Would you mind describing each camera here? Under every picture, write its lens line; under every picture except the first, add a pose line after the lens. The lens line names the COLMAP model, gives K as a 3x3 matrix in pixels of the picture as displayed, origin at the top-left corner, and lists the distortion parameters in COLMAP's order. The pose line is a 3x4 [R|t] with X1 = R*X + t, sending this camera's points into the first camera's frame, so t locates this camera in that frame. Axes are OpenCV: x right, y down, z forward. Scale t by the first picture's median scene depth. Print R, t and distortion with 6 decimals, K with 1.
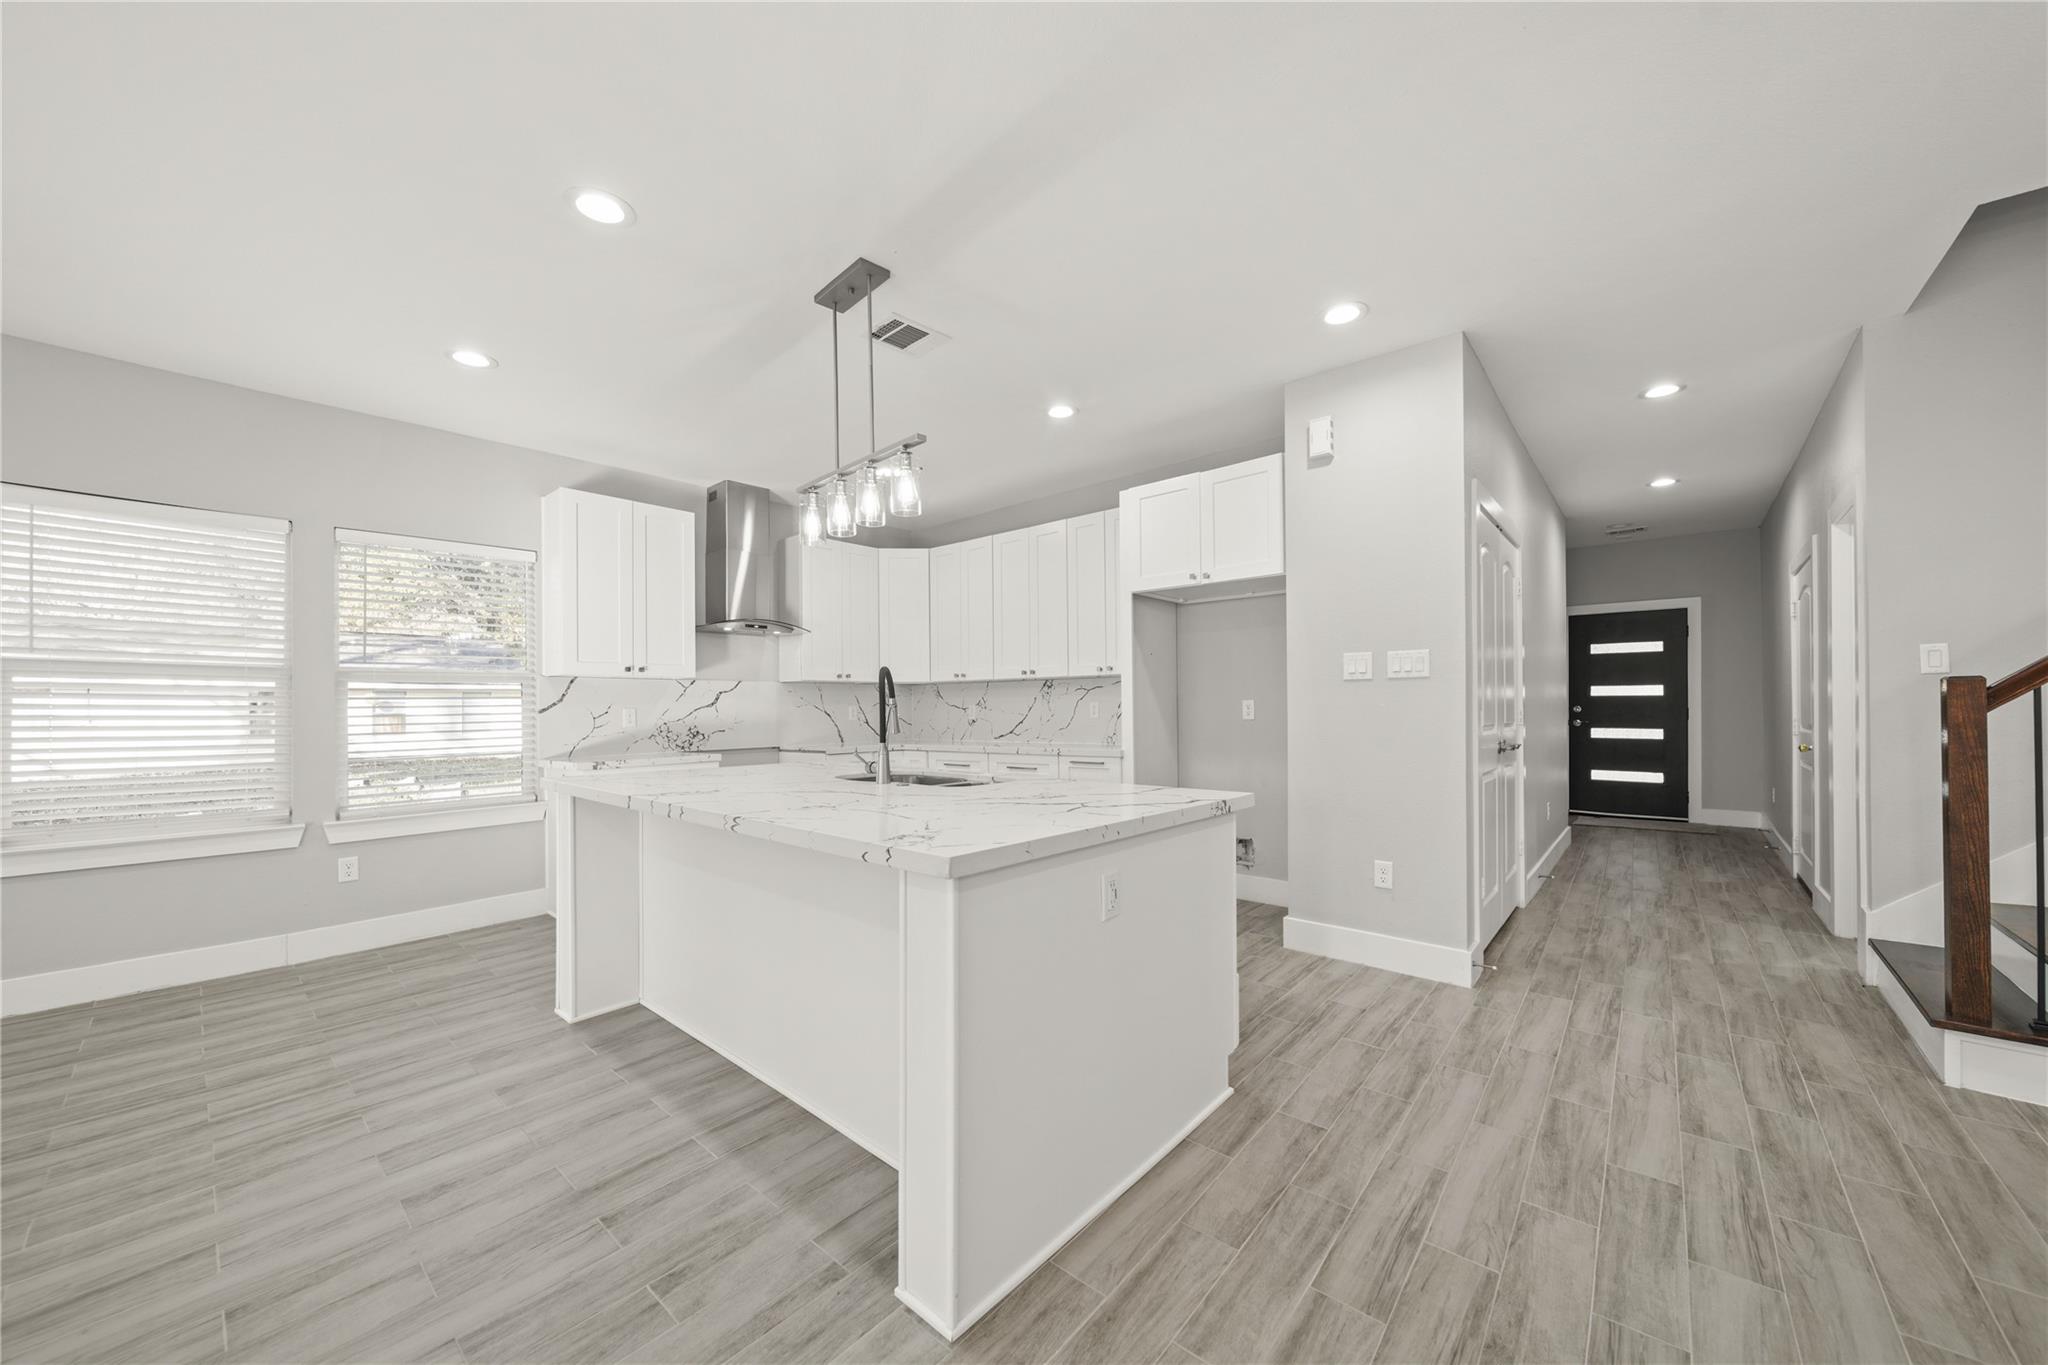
lens RADIAL K [[734.4, 0, 1026.4], [0, 734.4, 706.5], [0, 0, 1]] dist [-0.000617, -0.000315]
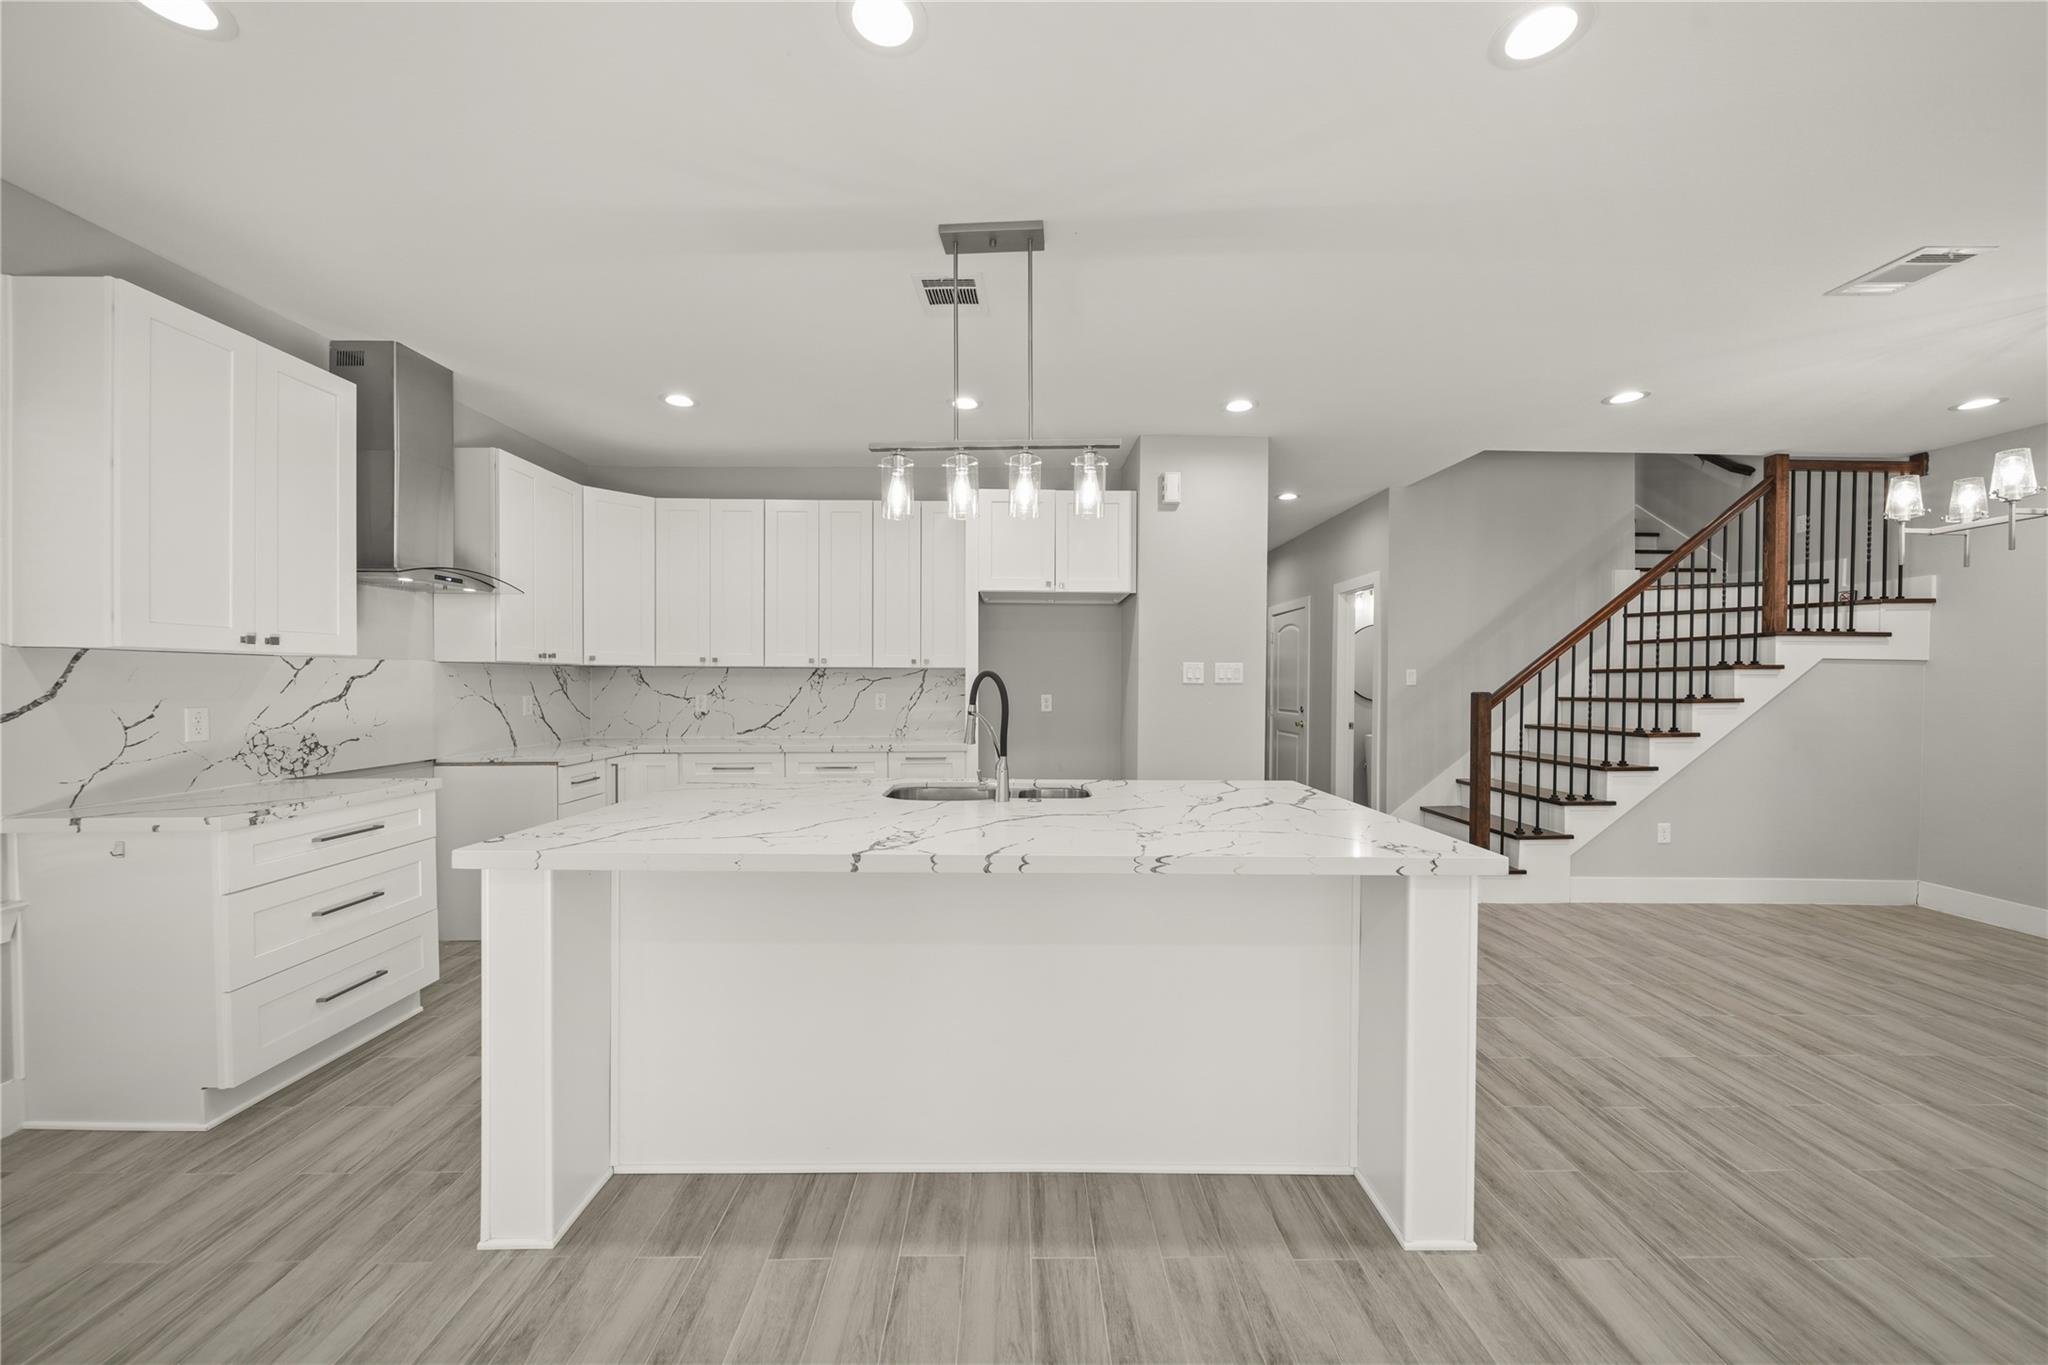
lens RADIAL K [[723.3, 0, 1027.5], [0, 723.3, 688.8], [0, 0, 1]] dist [0.001234, -0.002326]
pose [[0.744922, 0.005186, 0.667132, -0.658528], [-0.012499, 0.999903, 0.006184, -0.034213], [-0.667035, -0.012945, 0.744914, 0.271340]]
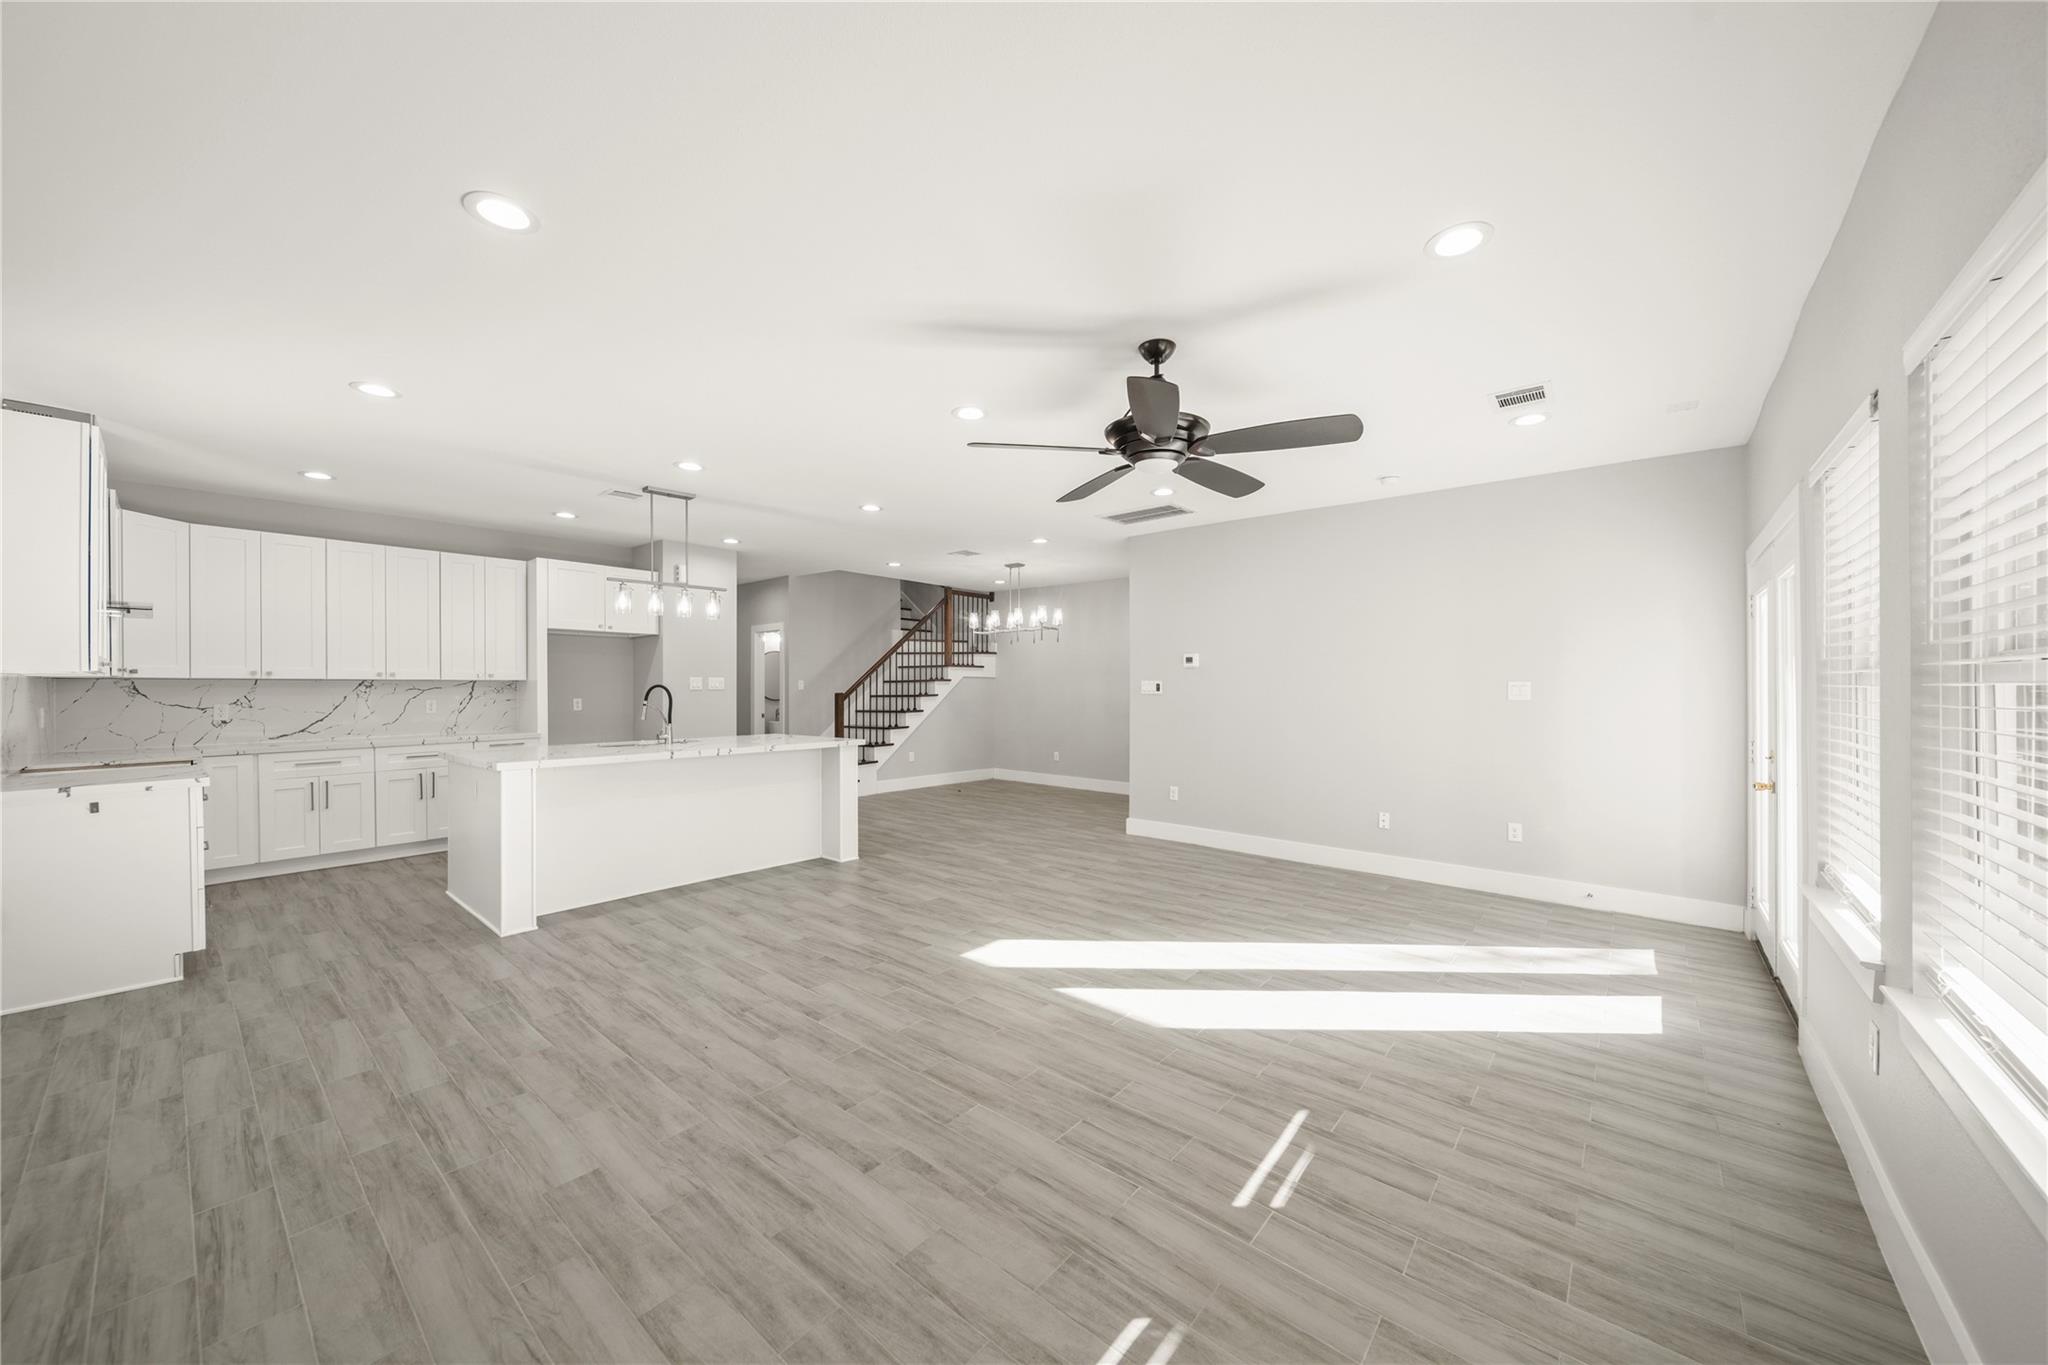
lens RADIAL K [[723.3, 0, 1027.5], [0, 723.3, 688.8], [0, 0, 1]] dist [0.001234, -0.002326]
pose [[-0.018757, 0.006471, 0.999803, -1.861429], [0.001445, 0.999978, -0.006445, -0.026514], [-0.999823, 0.001324, -0.018766, 0.057230]]
